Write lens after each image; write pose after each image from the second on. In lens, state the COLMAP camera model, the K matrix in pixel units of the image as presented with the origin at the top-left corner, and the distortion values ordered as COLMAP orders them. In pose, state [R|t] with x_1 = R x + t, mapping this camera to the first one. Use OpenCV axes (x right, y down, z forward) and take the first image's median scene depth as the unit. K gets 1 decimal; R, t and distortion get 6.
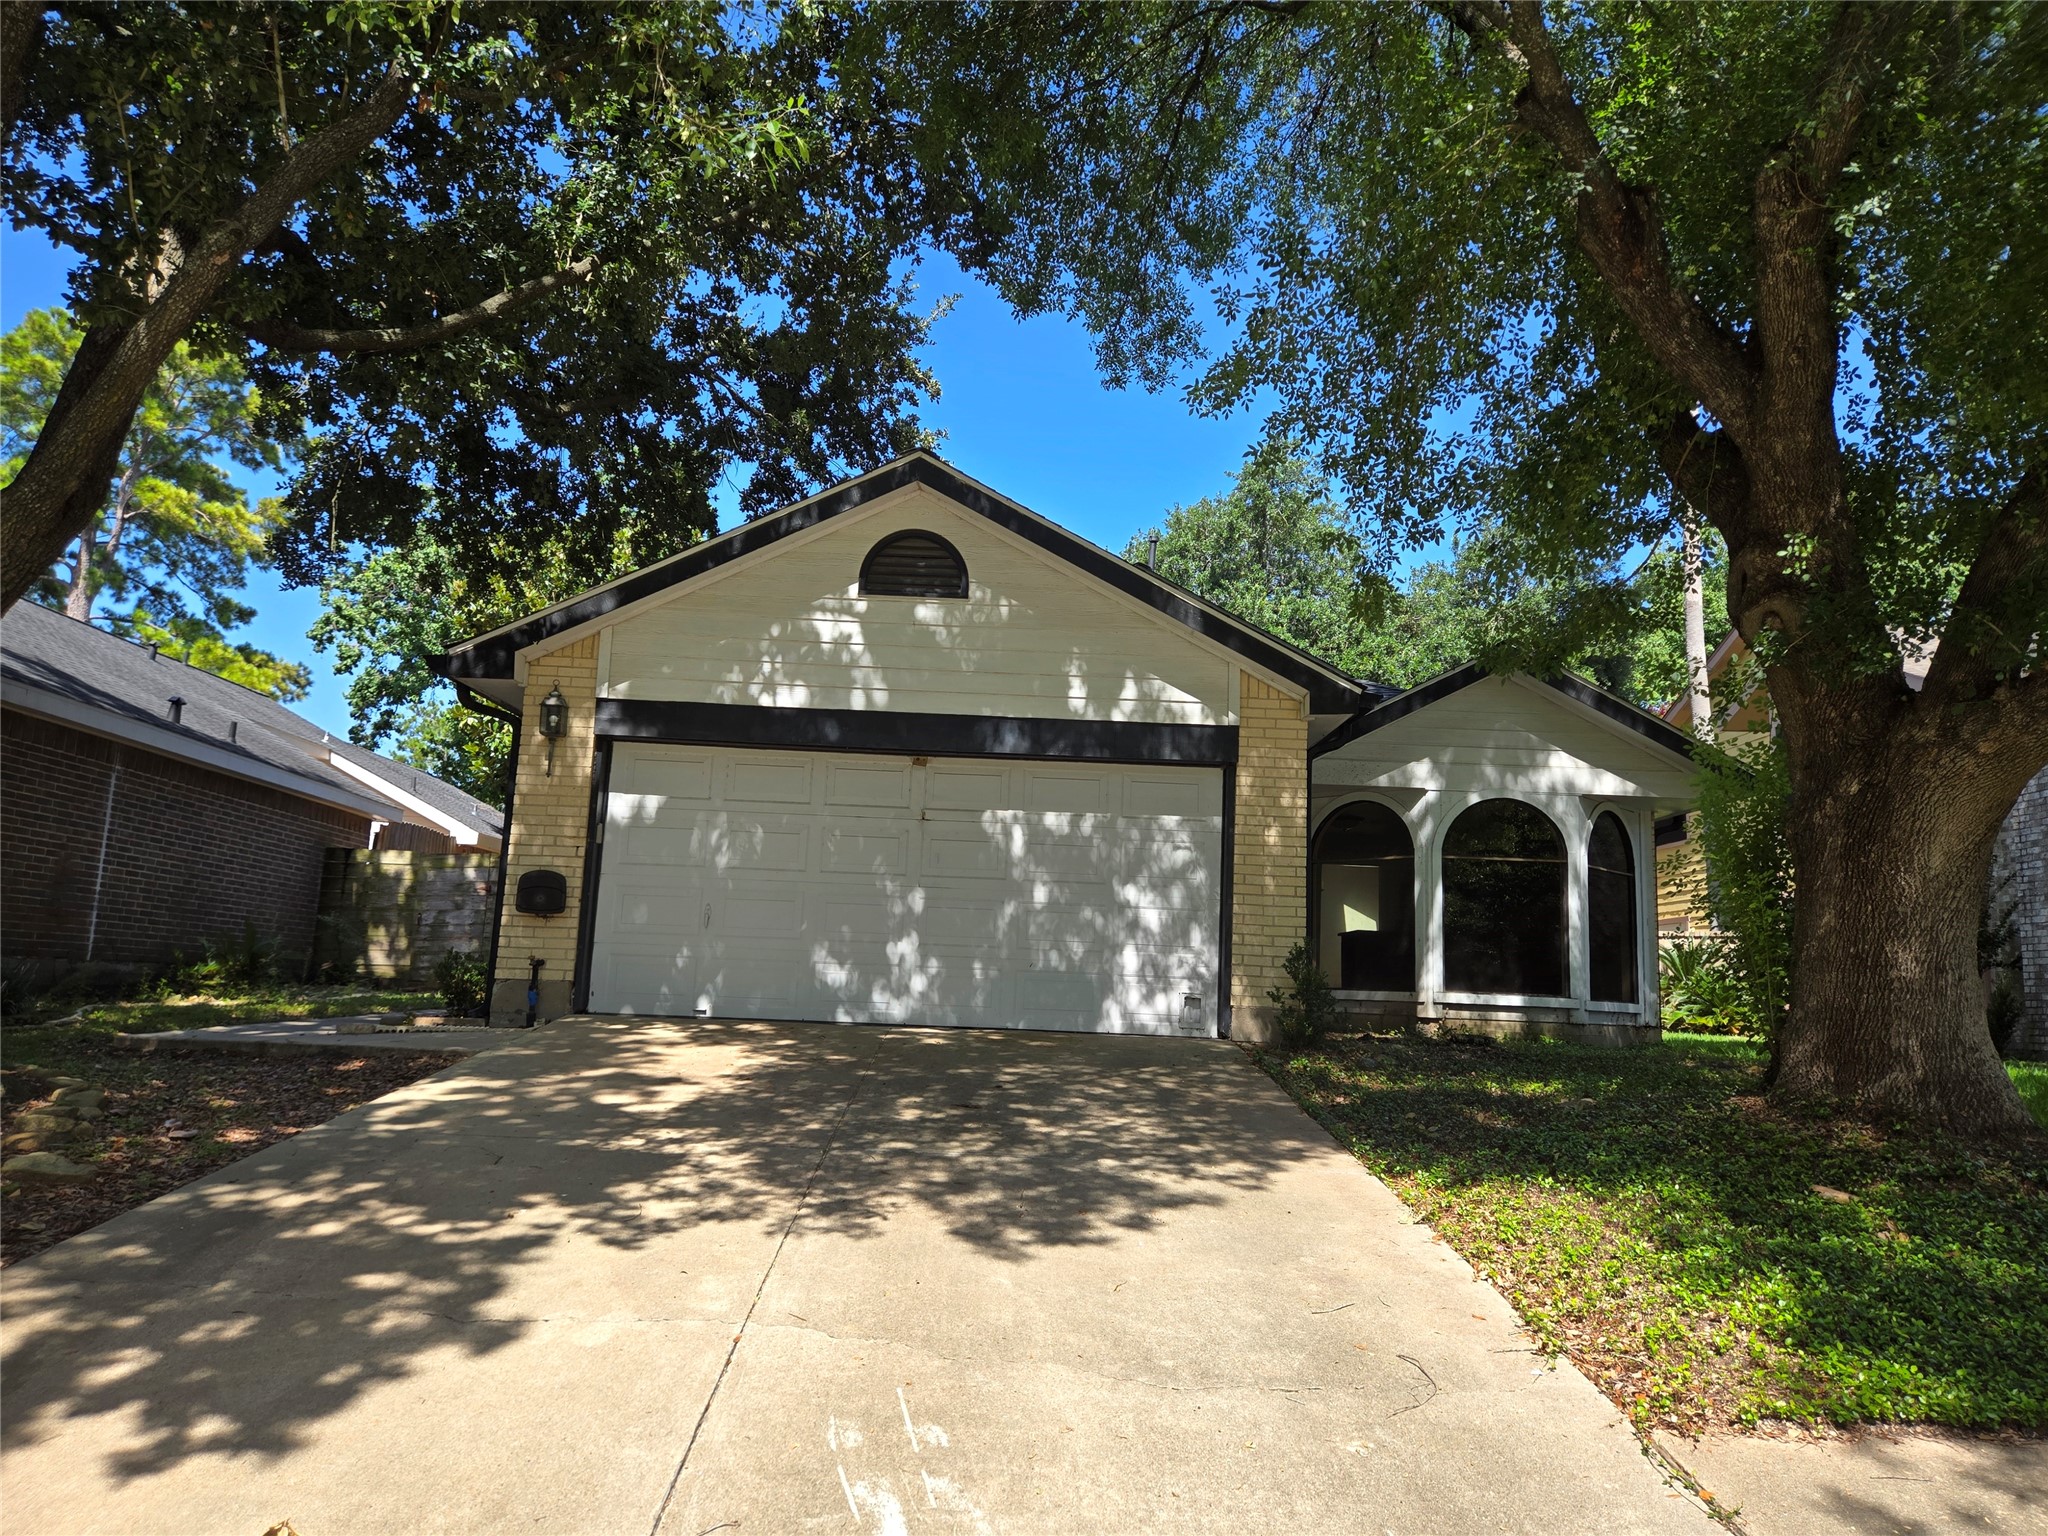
lens RADIAL K [[1395.3, 0, 1010.8], [0, 1395.3, 771.0], [0, 0, 1]] dist [0.107283, -0.105315]
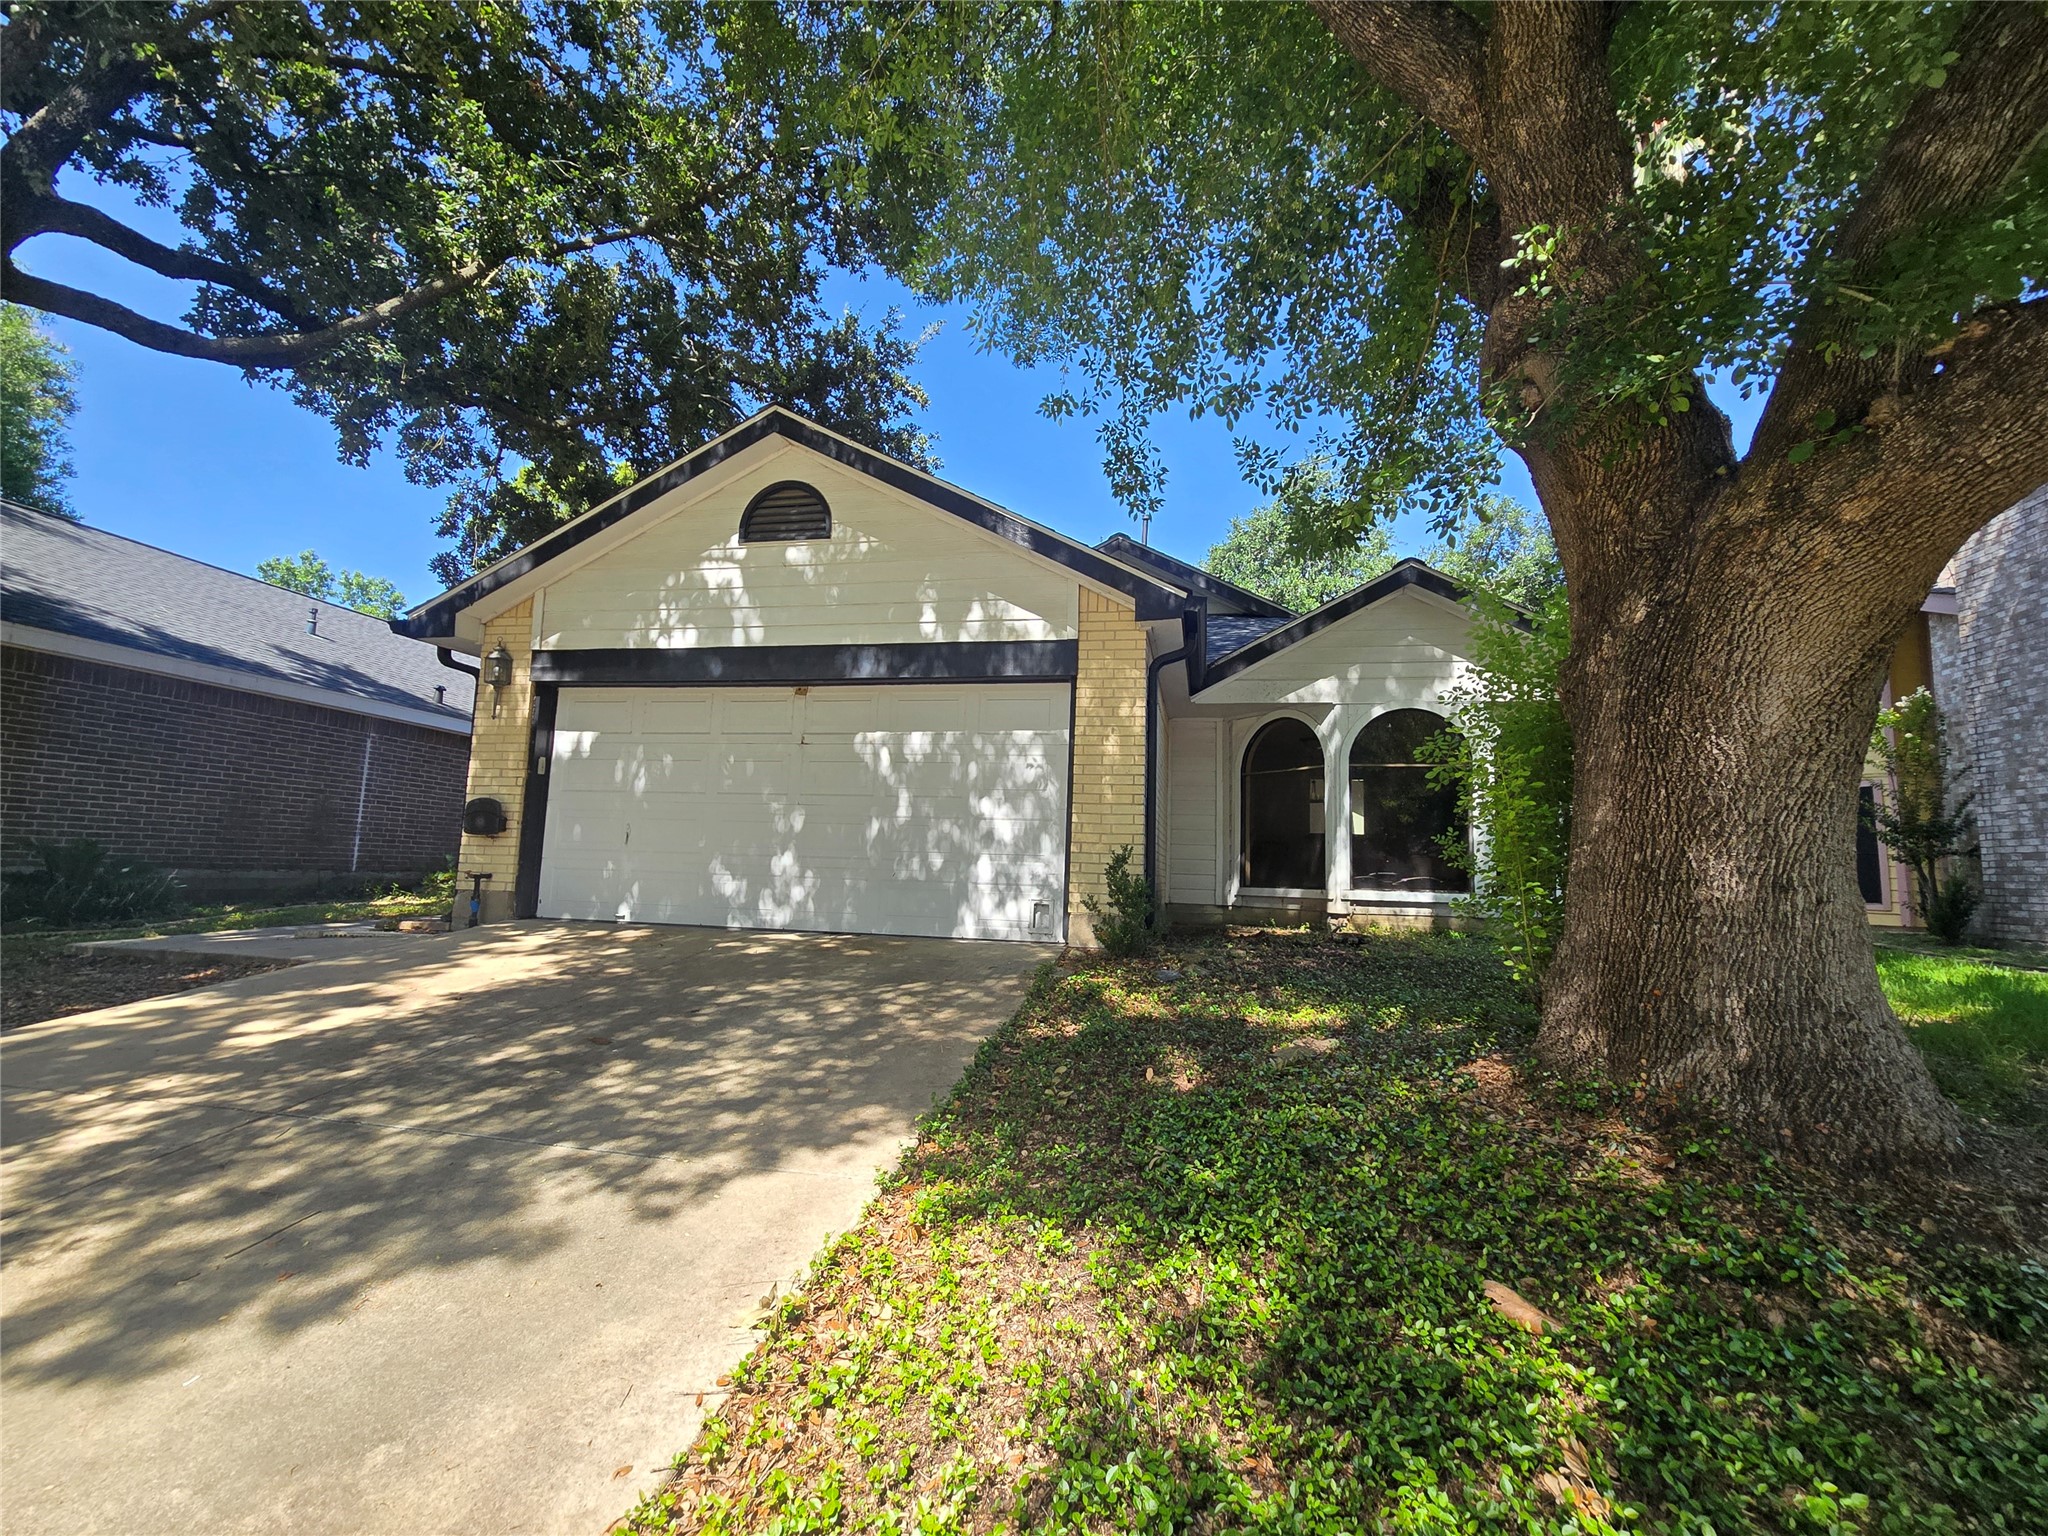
lens RADIAL K [[916.1, 0, 1012.9], [0, 916.1, 760.1], [0, 0, 1]] dist [-0.002634, 0.006785]
pose [[0.979076, -0.034646, -0.200522, 0.245835], [0.040436, 0.998873, 0.024853, 0.036519], [0.199435, -0.032442, 0.979374, 0.331525]]
